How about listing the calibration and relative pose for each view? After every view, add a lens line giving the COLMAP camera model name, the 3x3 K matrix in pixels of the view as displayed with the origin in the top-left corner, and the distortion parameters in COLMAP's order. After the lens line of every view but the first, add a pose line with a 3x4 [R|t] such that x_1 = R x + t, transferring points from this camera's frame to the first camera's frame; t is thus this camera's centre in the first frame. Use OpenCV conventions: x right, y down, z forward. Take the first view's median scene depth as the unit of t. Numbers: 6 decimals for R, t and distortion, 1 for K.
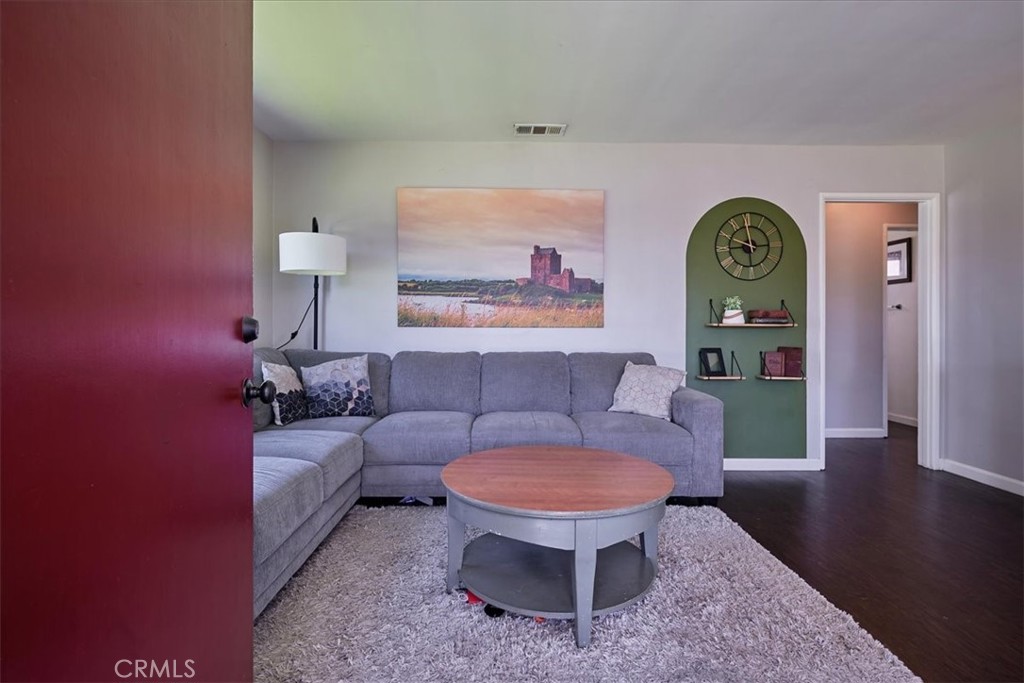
lens RADIAL K [[506.9, 0, 511.4], [0, 506.9, 327.0], [0, 0, 1]] dist [0.004421, -0.000256]
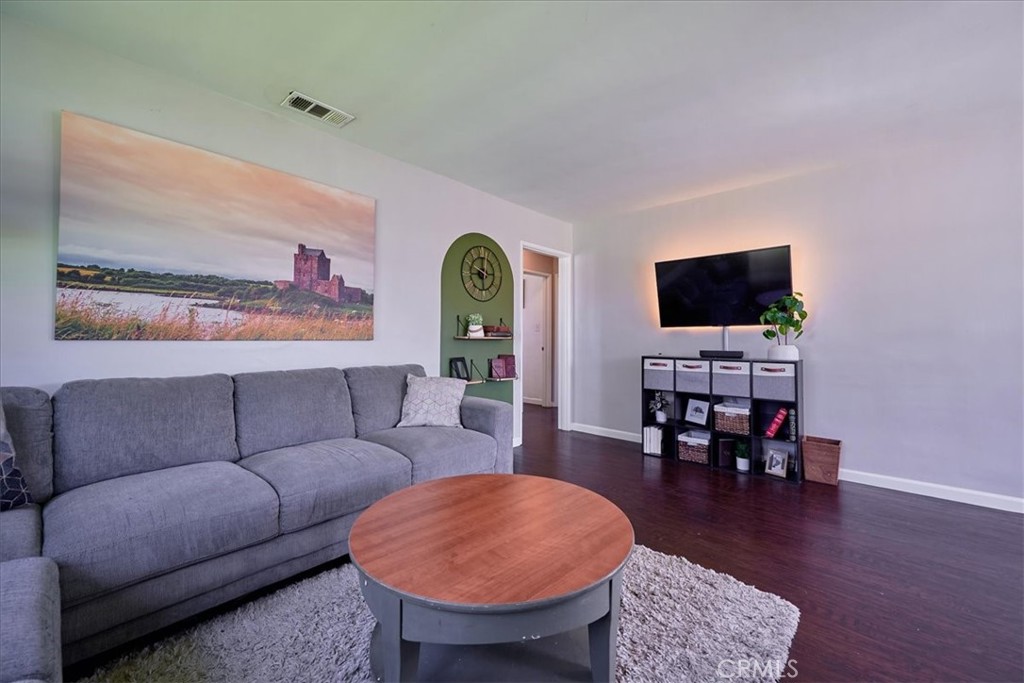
lens RADIAL K [[411.6, 0, 510.3], [0, 411.6, 328.2], [0, 0, 1]] dist [0.001322, 0.000785]
pose [[0.681967, 0.017378, 0.731177, -0.214486], [-0.007164, 0.999828, -0.017081, -0.010000], [-0.731348, 0.006411, 0.681974, 0.272818]]
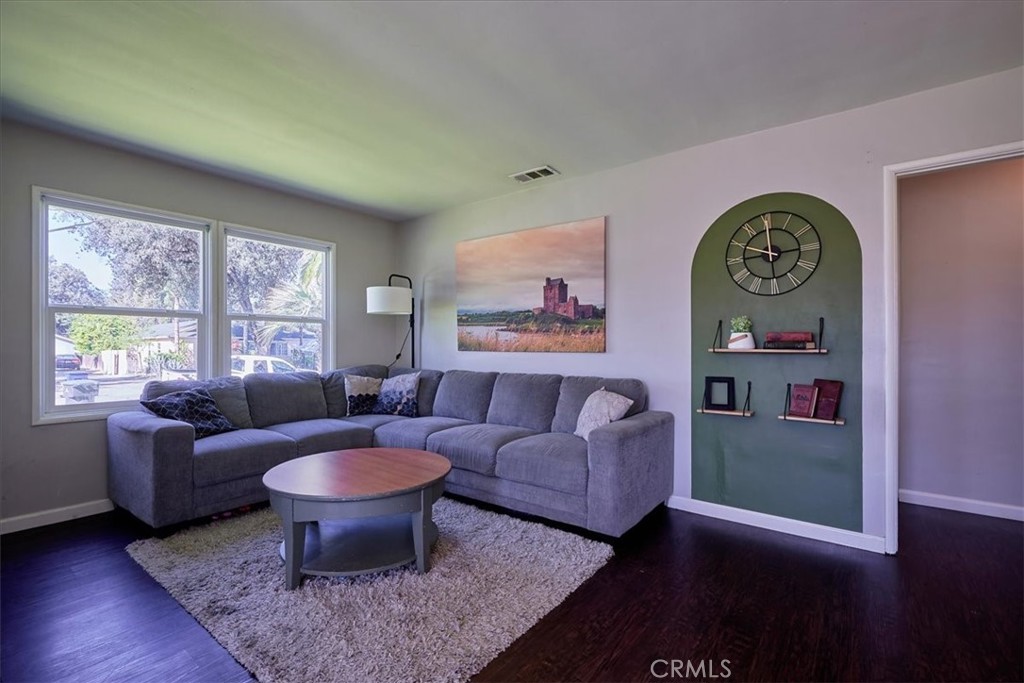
lens RADIAL K [[459.0, 0, 505.9], [0, 459.0, 343.6], [0, 0, 1]] dist [0.000531, 0.001039]
pose [[0.785781, -0.005565, -0.618480, 0.592749], [0.002937, 0.999982, -0.005266, -0.012427], [0.618498, 0.002321, 0.785783, 0.161493]]
